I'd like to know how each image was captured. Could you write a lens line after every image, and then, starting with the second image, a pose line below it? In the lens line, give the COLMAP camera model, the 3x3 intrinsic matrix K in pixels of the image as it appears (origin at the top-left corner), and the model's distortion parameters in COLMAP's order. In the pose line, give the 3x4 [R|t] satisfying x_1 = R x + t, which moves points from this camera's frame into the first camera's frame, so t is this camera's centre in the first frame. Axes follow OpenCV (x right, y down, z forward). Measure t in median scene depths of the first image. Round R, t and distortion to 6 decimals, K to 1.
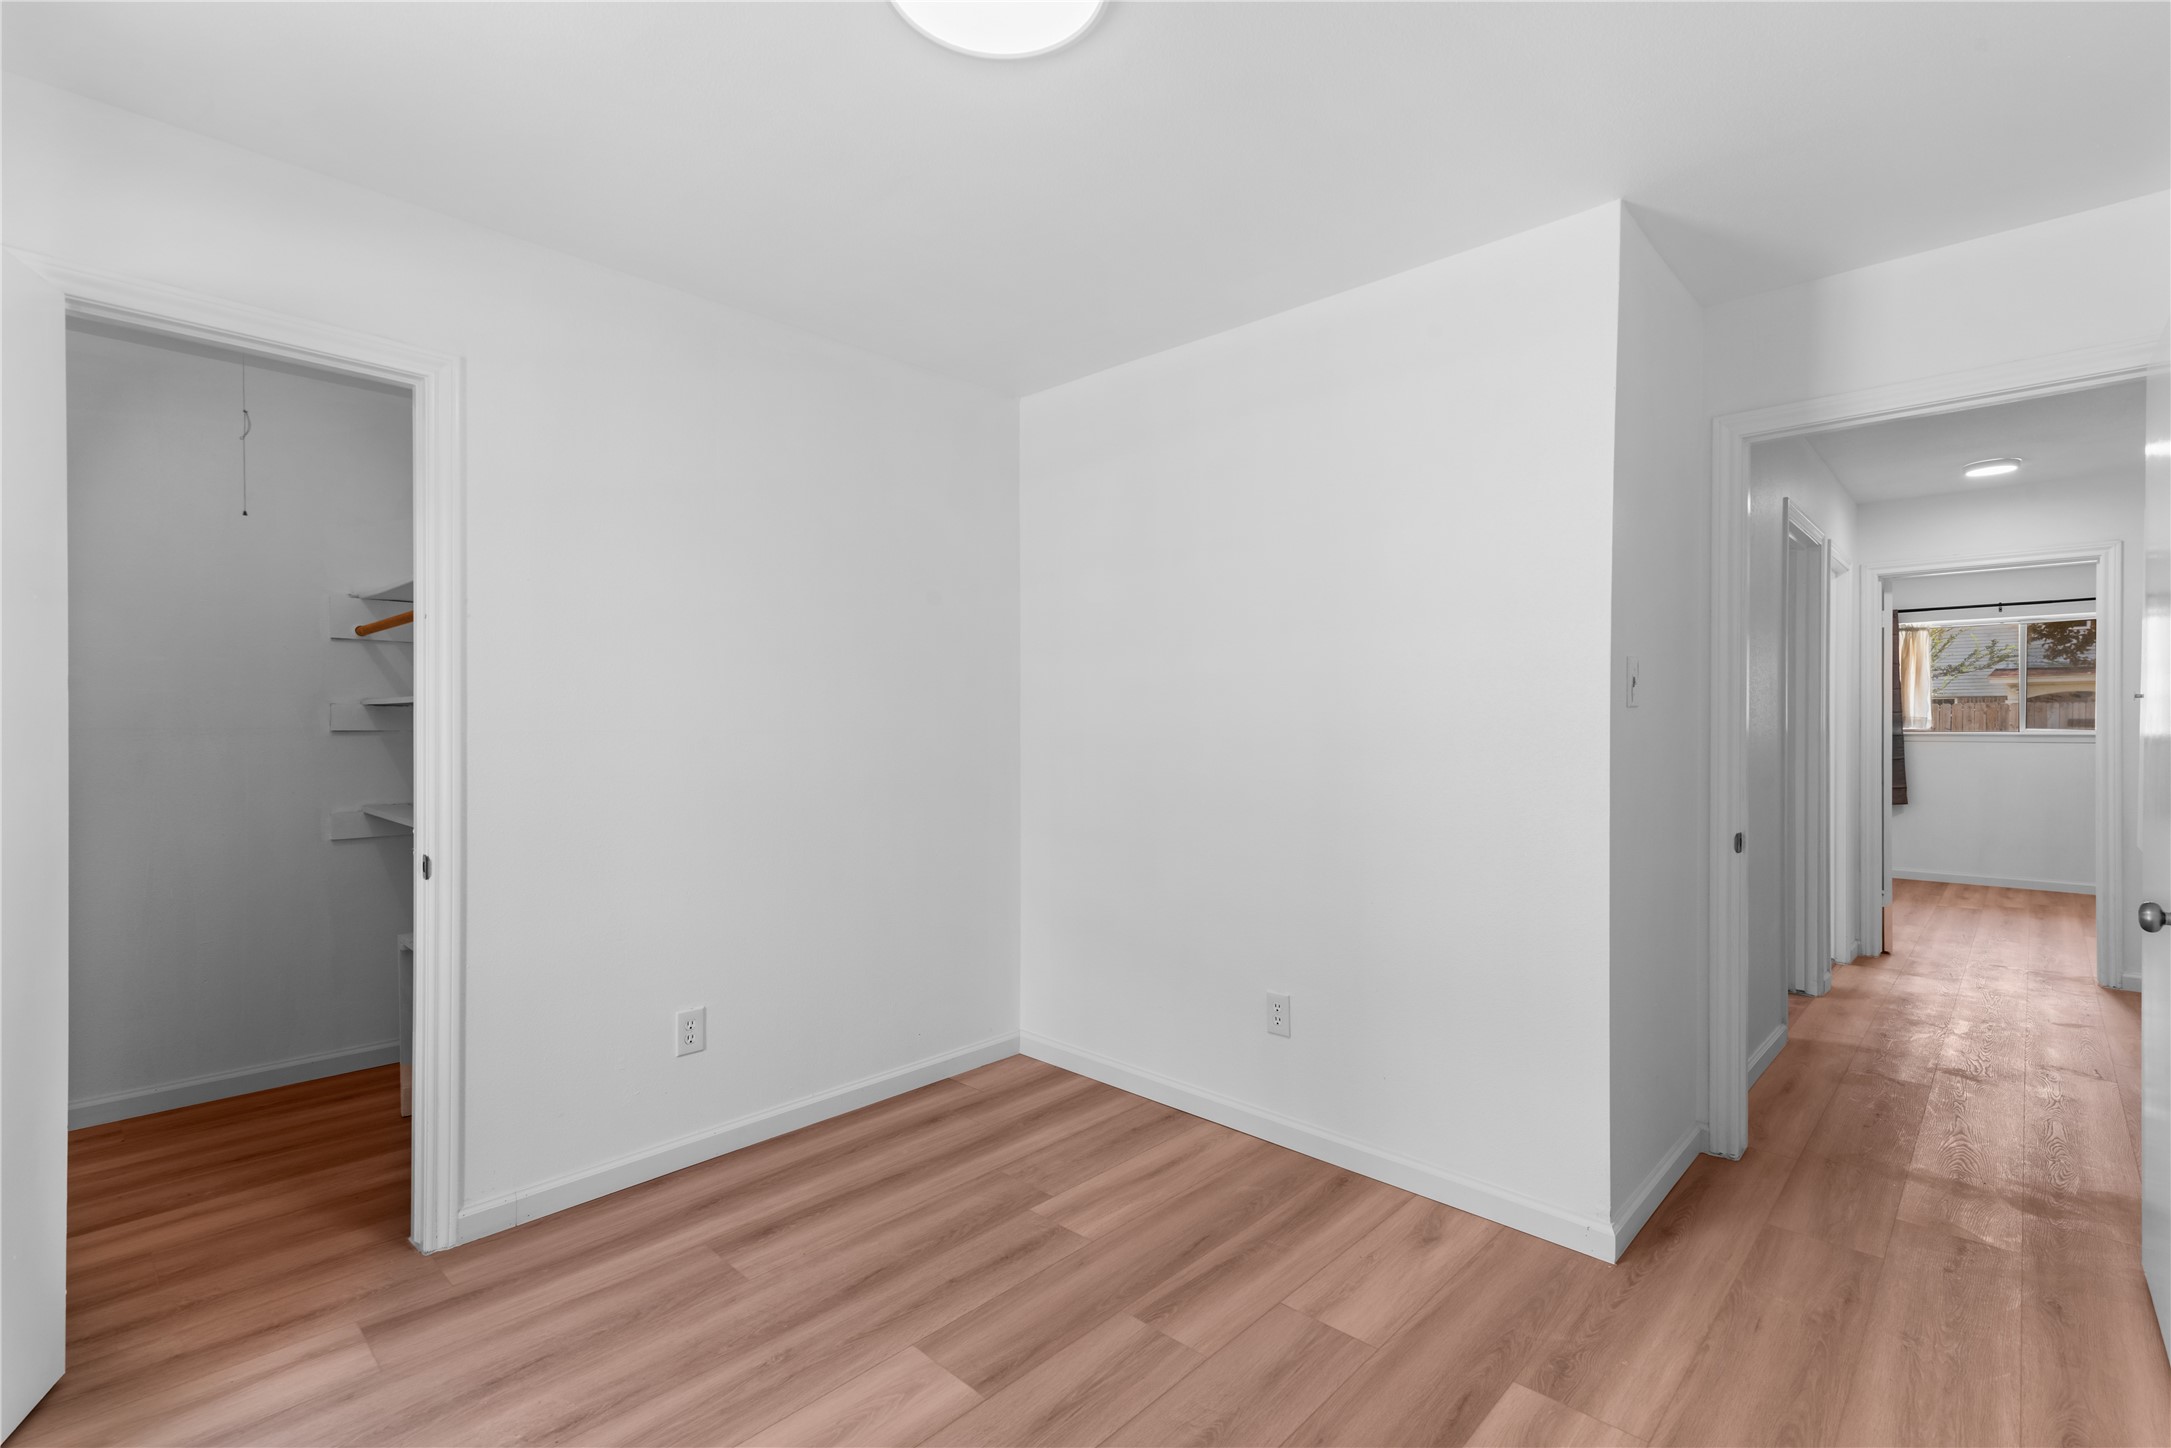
lens RADIAL K [[985.8, 0, 1101.6], [0, 985.8, 732.1], [0, 0, 1]] dist [0.010538, -0.000464]
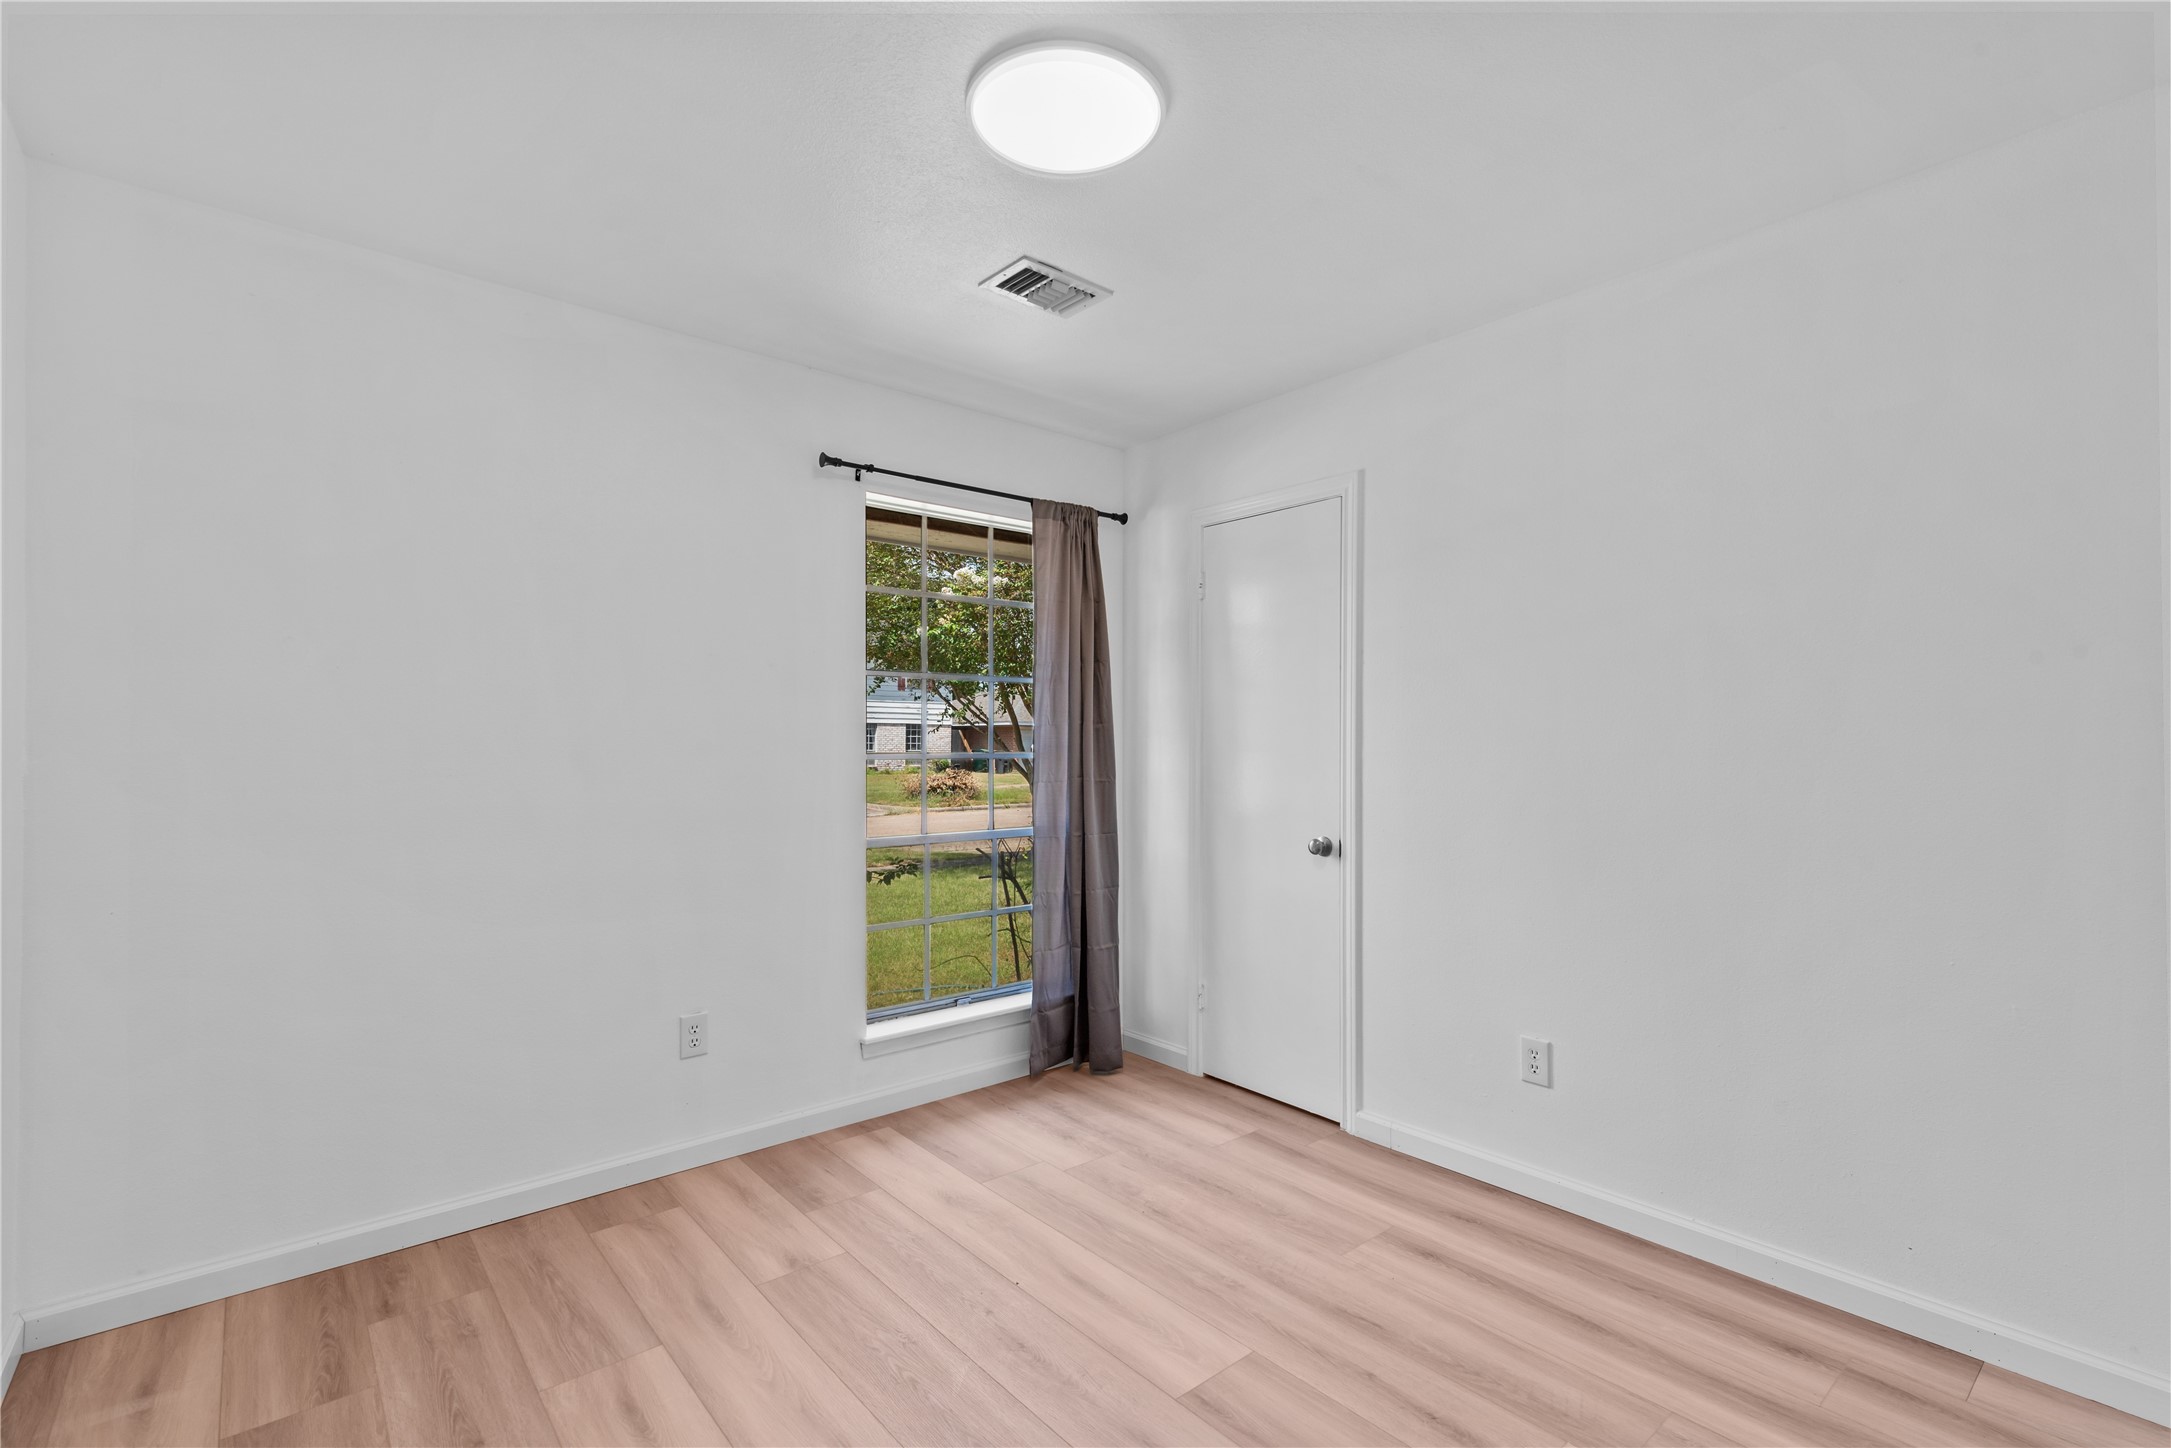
lens RADIAL K [[985.8, 0, 1076.6], [0, 985.8, 711.4], [0, 0, 1]] dist [0.010538, -0.000464]
pose [[-0.114036, -0.018369, -0.993307, 0.781958], [-0.011946, 0.999782, -0.017118, -0.027019], [0.993405, 0.009914, -0.114230, 0.832539]]
